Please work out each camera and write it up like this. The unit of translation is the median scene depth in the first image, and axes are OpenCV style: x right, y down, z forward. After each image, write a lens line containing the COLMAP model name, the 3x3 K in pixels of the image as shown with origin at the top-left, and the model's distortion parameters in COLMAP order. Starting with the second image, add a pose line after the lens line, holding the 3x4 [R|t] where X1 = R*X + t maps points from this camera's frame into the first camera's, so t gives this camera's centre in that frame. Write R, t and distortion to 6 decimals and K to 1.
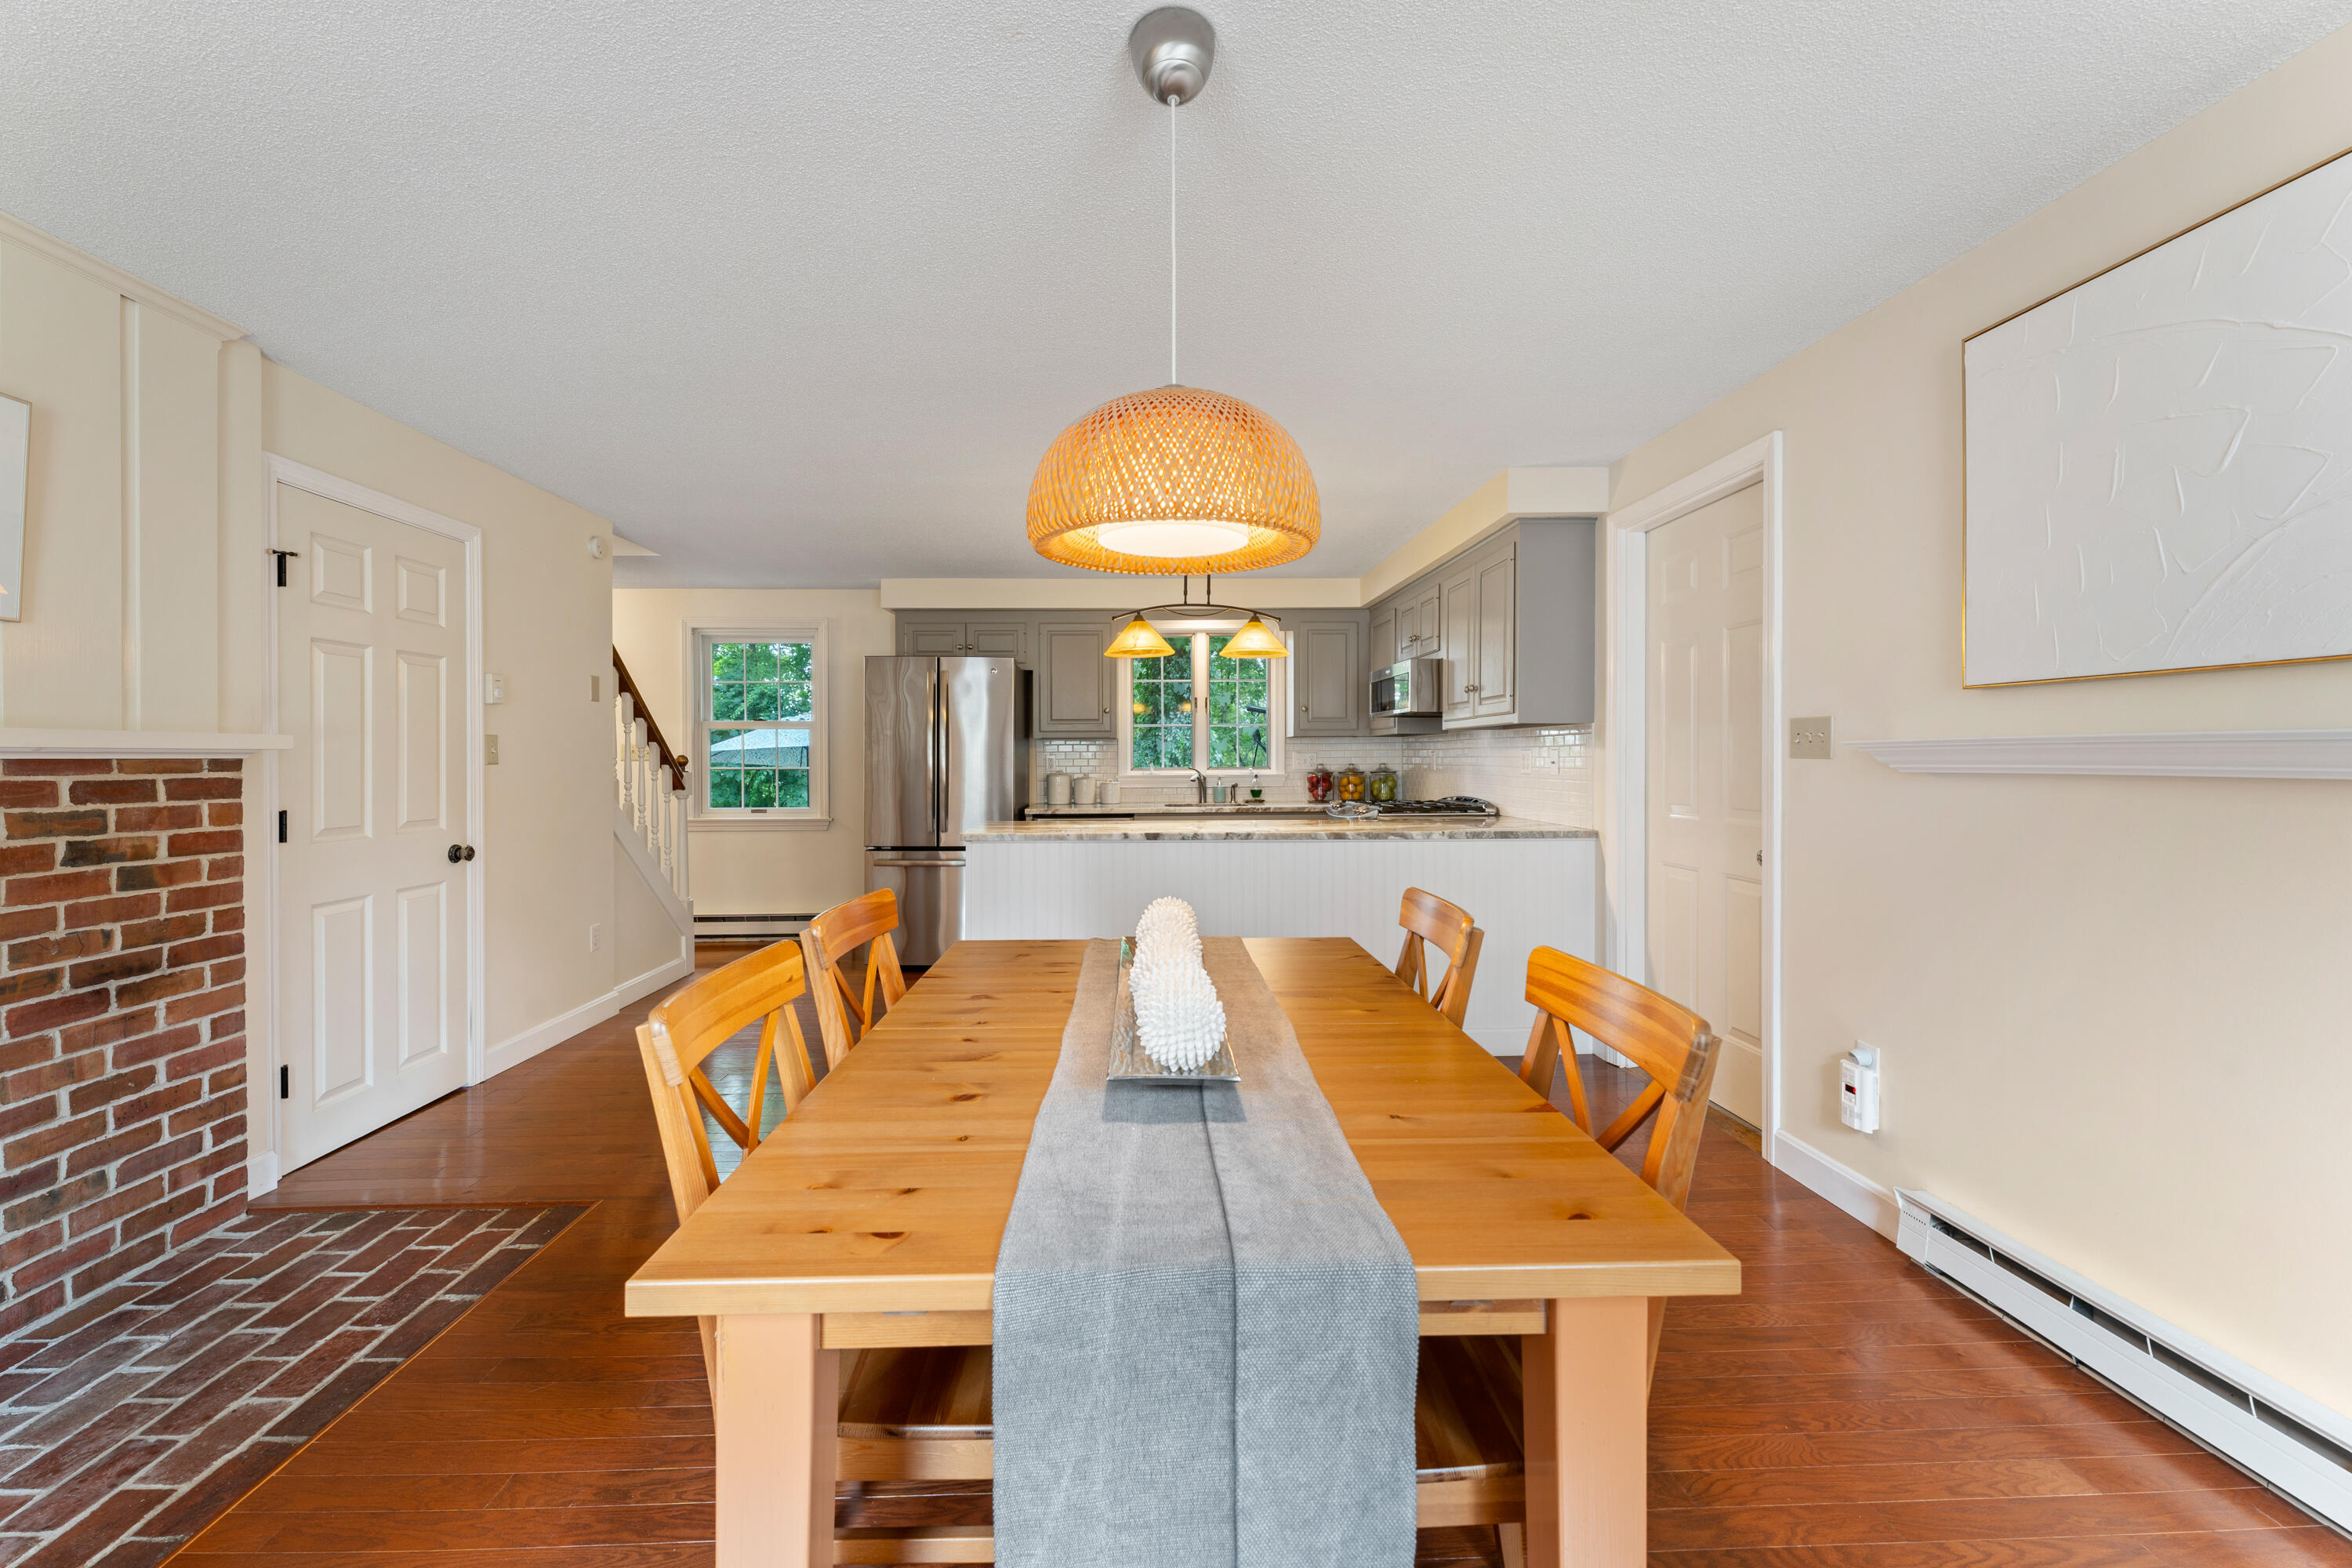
lens RADIAL K [[951.5, 0, 1171.7], [0, 951.5, 762.0], [0, 0, 1]] dist [-0.000251, -0.000217]
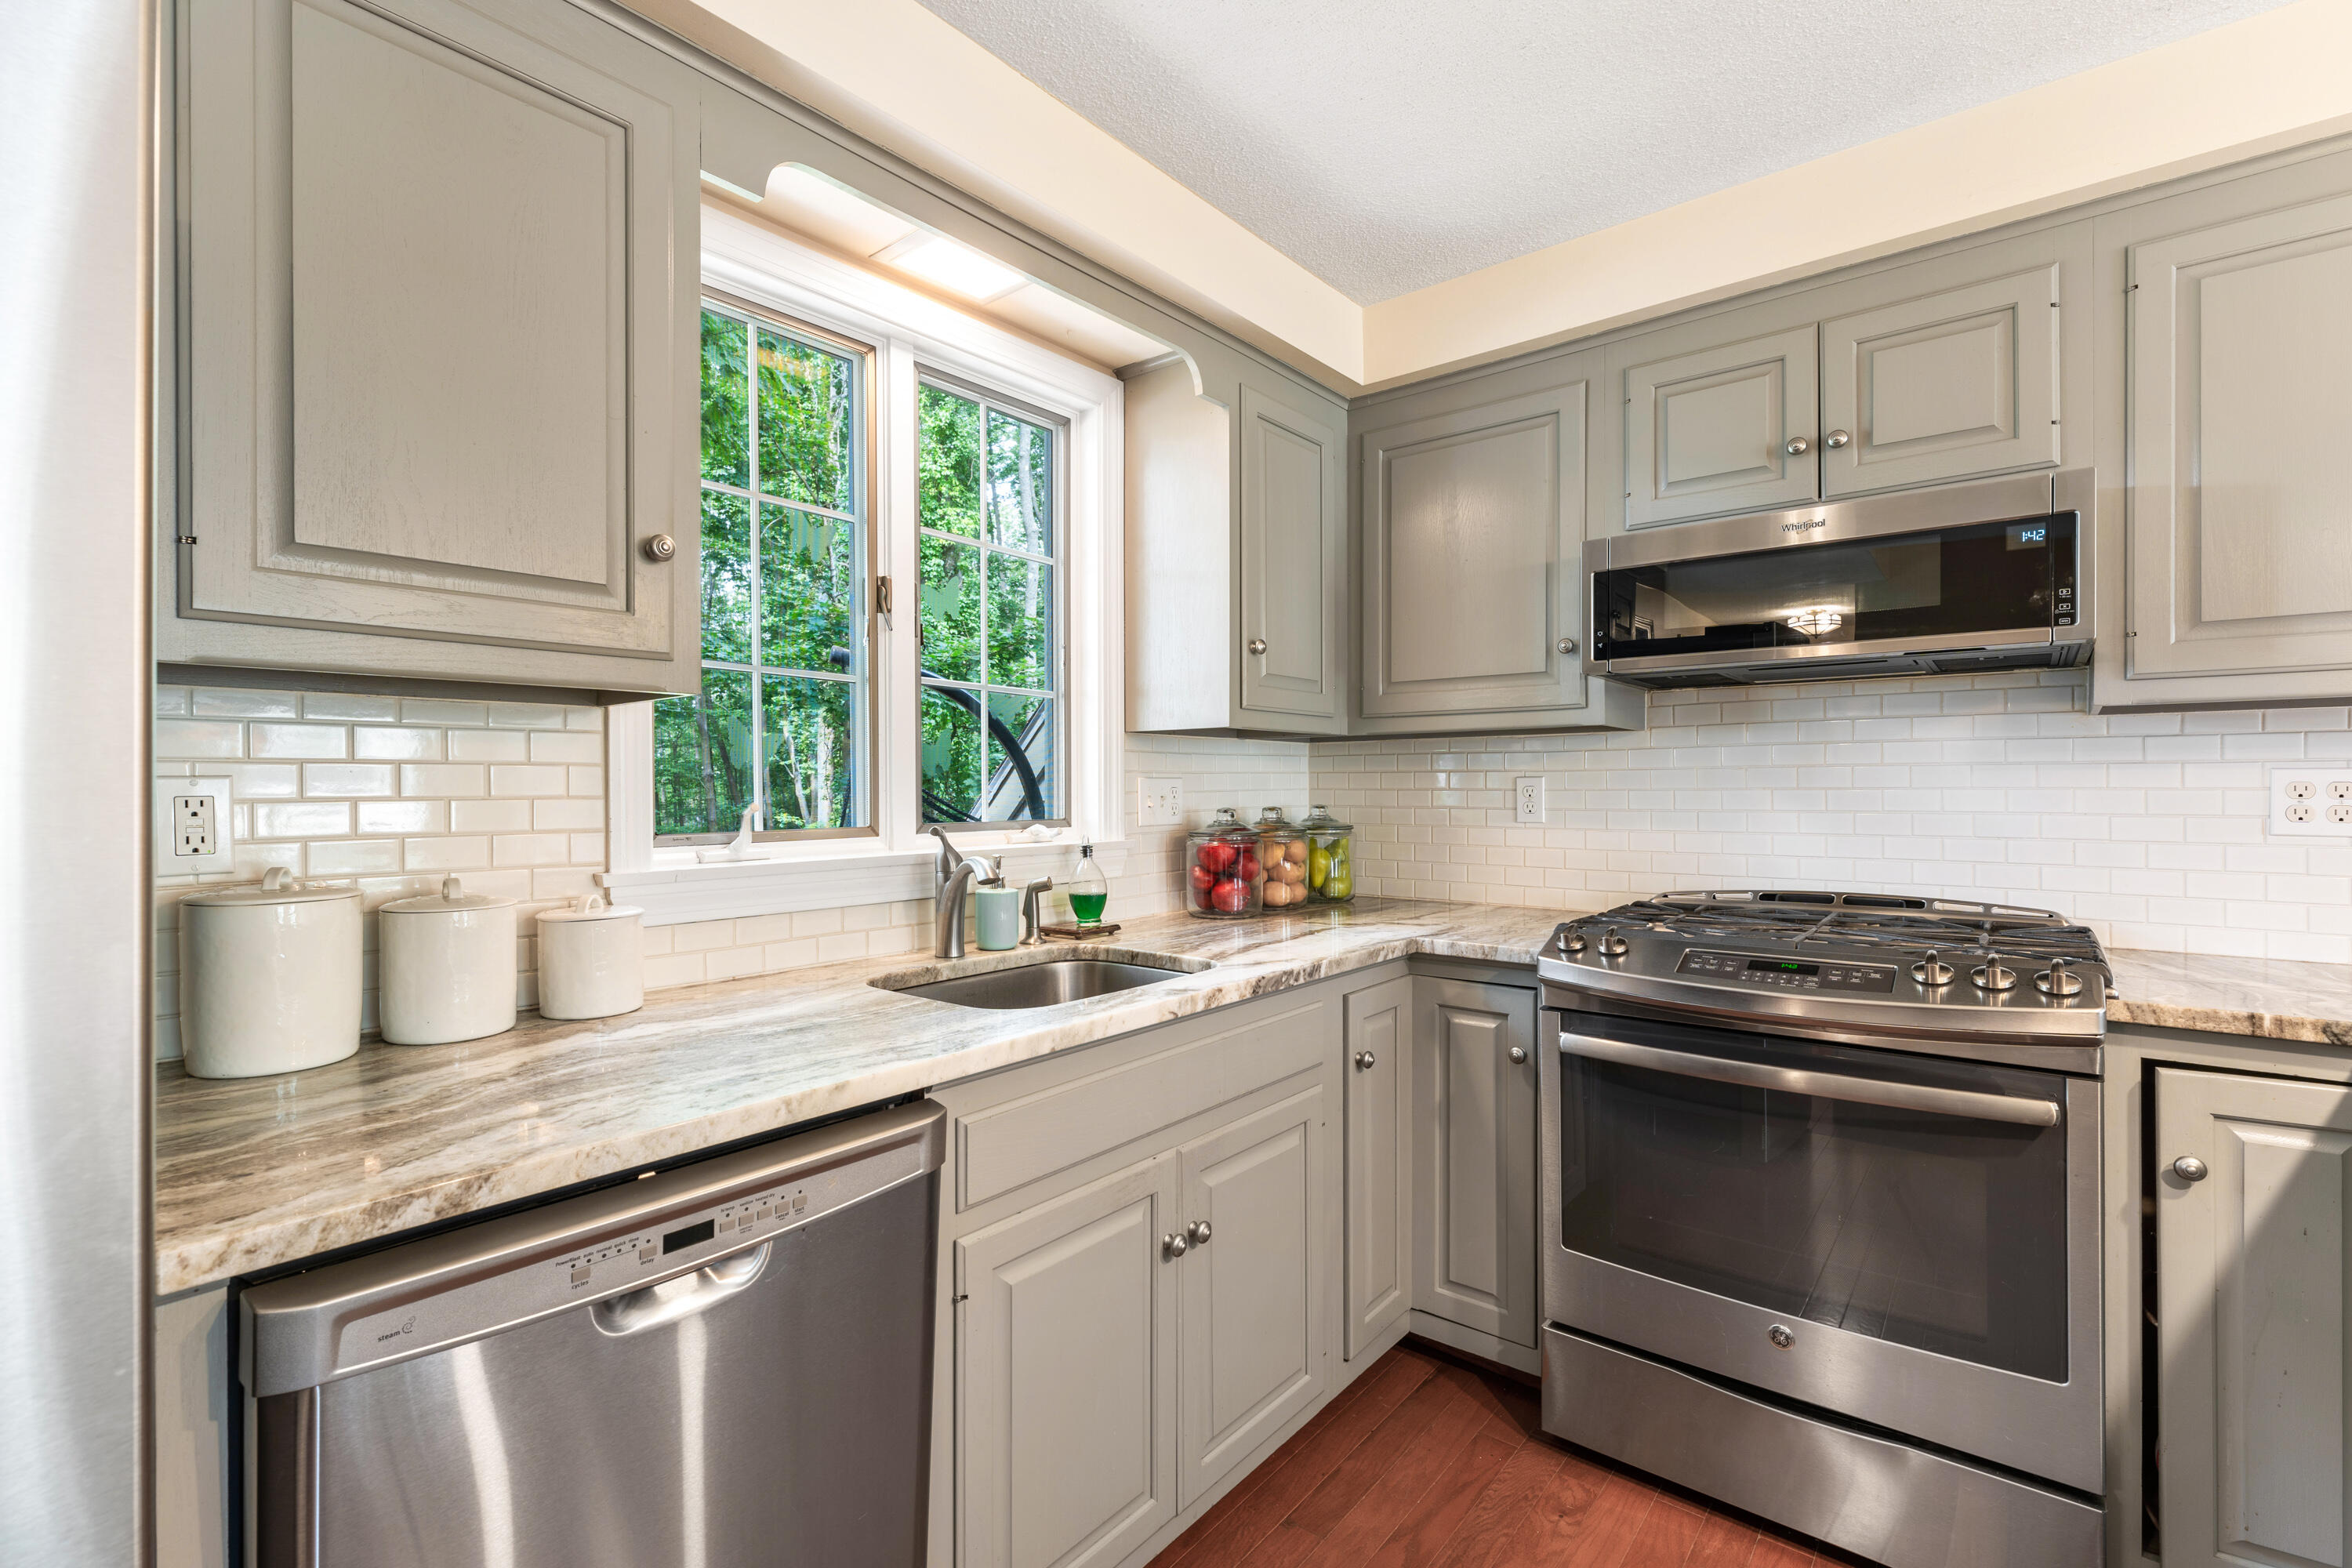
lens RADIAL K [[1050.0, 0, 1158.7], [0, 1050.0, 788.4], [0, 0, 1]] dist [-0.004042, -0.000280]
pose [[0.677764, 0.002345, 0.735276, -0.404379], [0.004916, 0.999958, -0.007720, -0.008437], [-0.735263, 0.008847, 0.677724, 2.055527]]
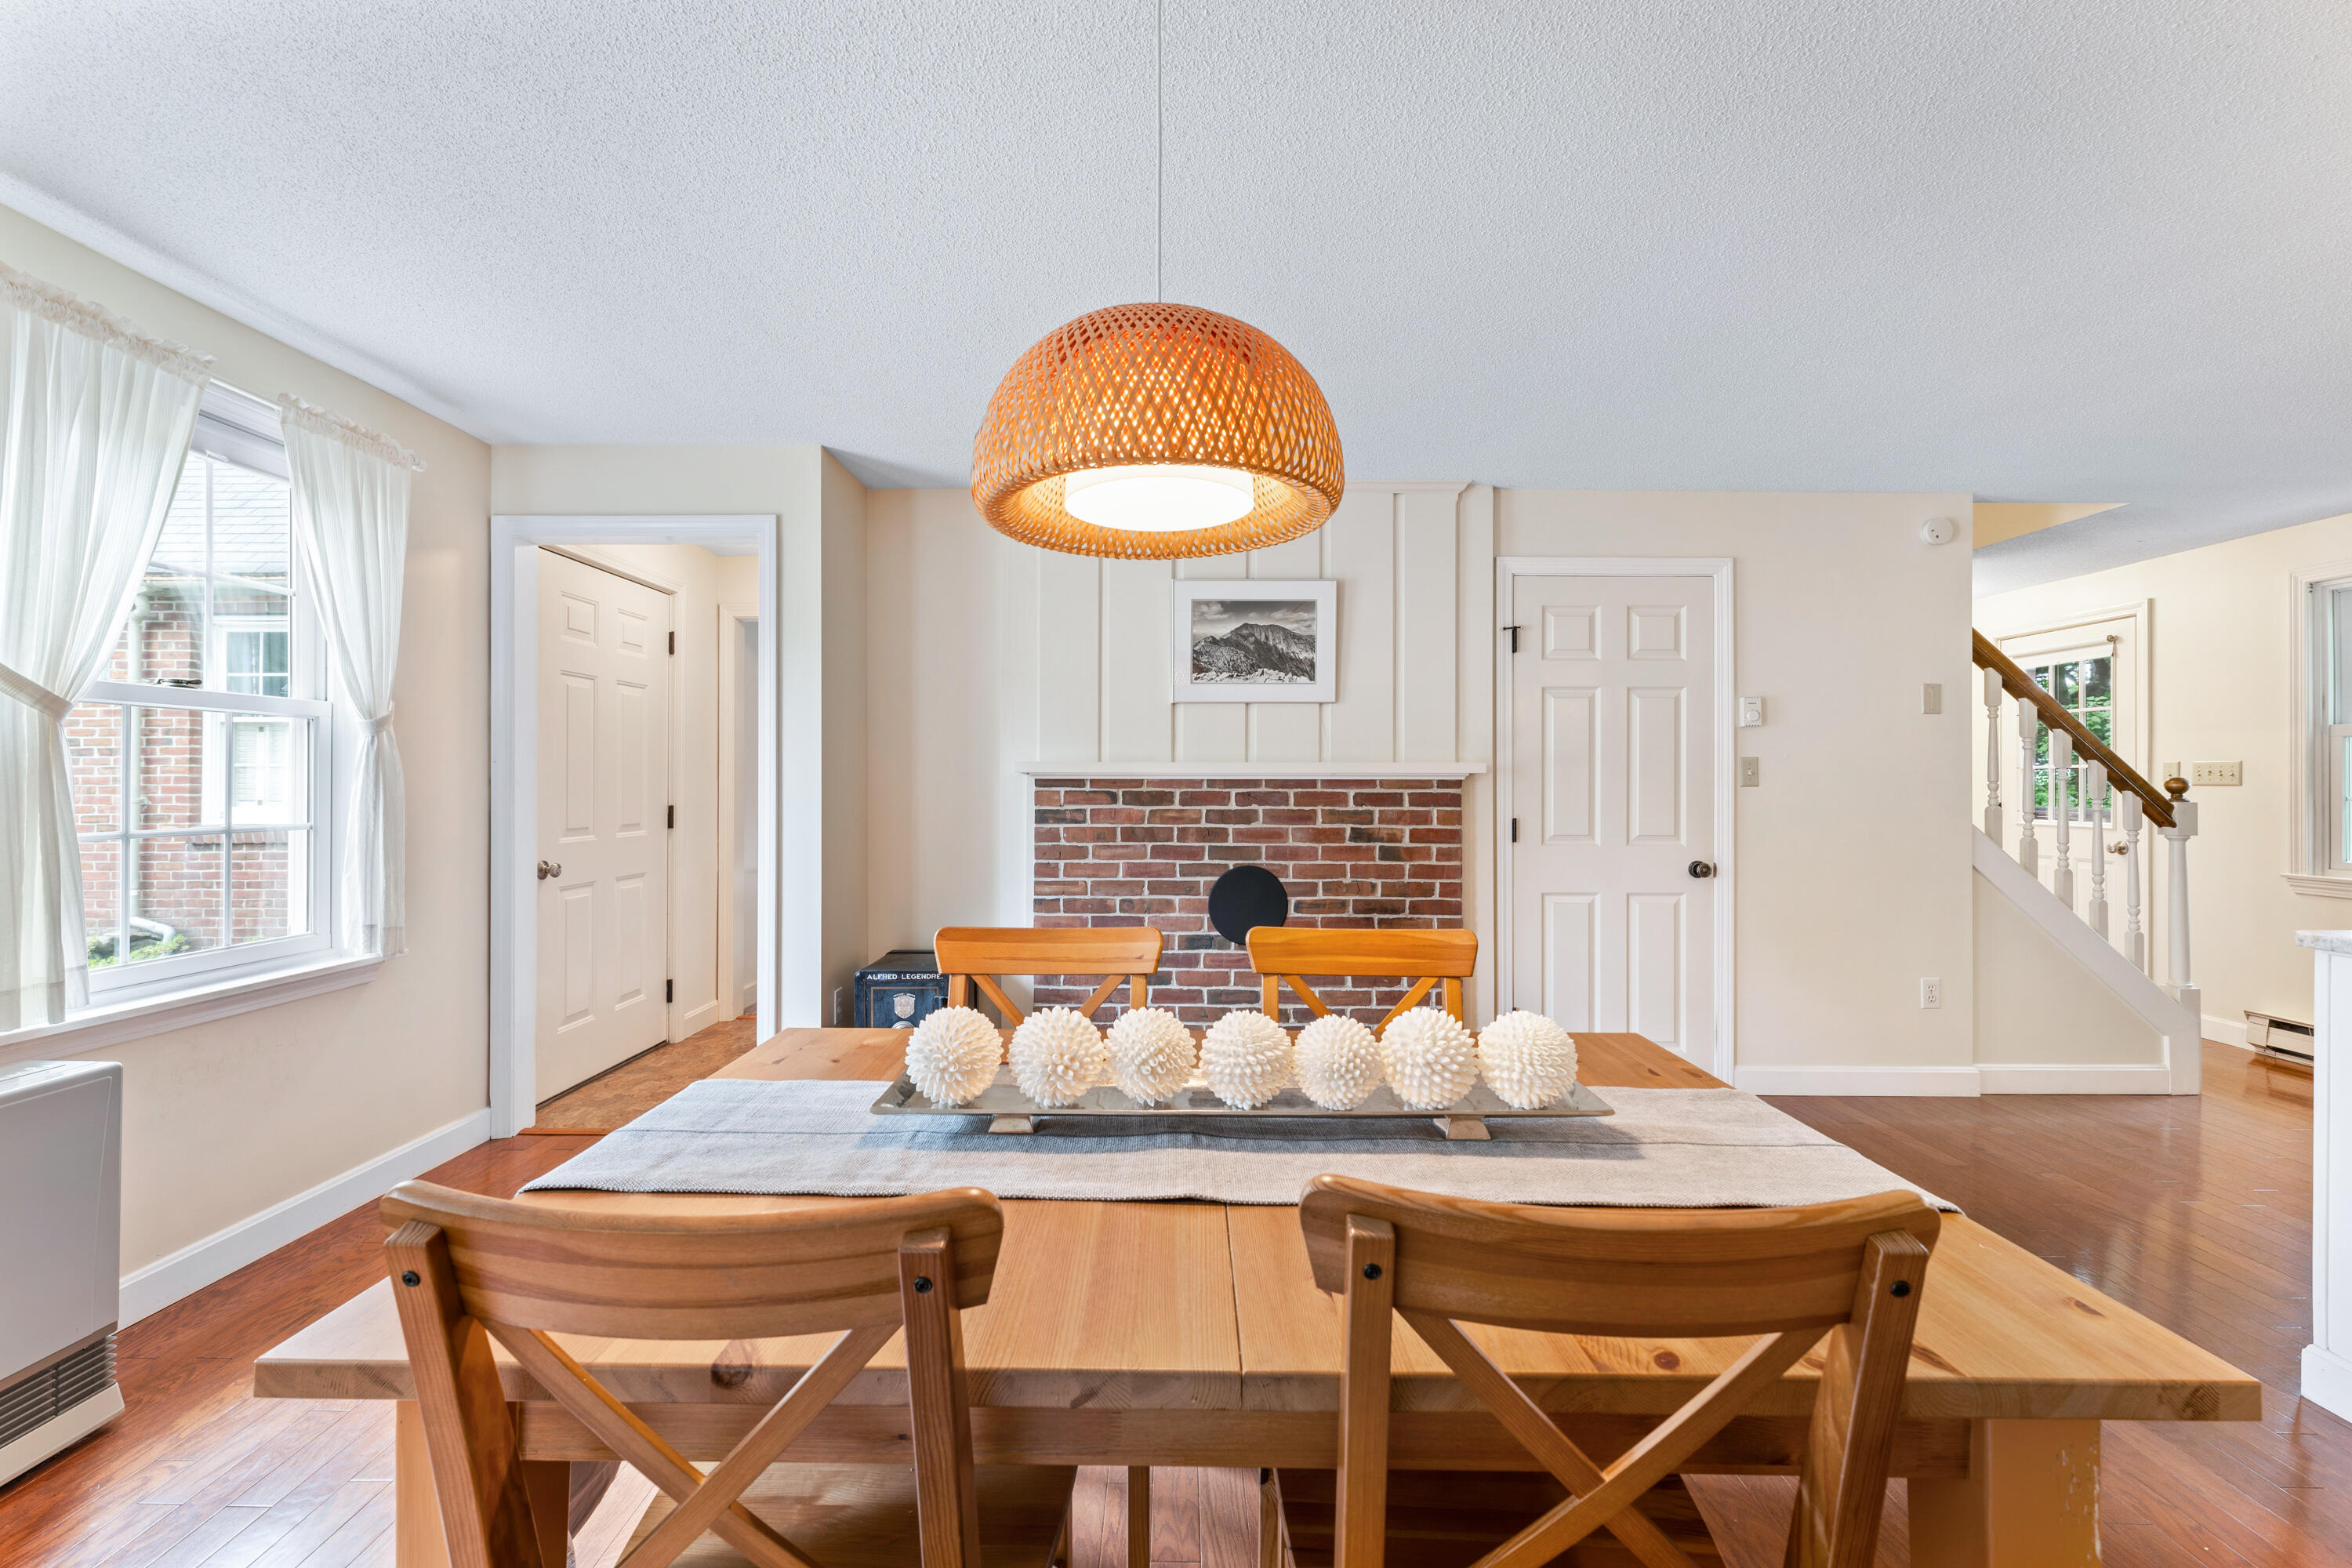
lens RADIAL K [[951.5, 0, 1171.5], [0, 951.5, 776.2], [0, 0, 1]] dist [-0.000251, -0.000217]
pose [[-0.052670, -0.000968, -0.998611, 0.520673], [-0.006884, 0.999976, -0.000606, -0.005258], [0.998588, 0.006843, -0.052676, 0.689226]]
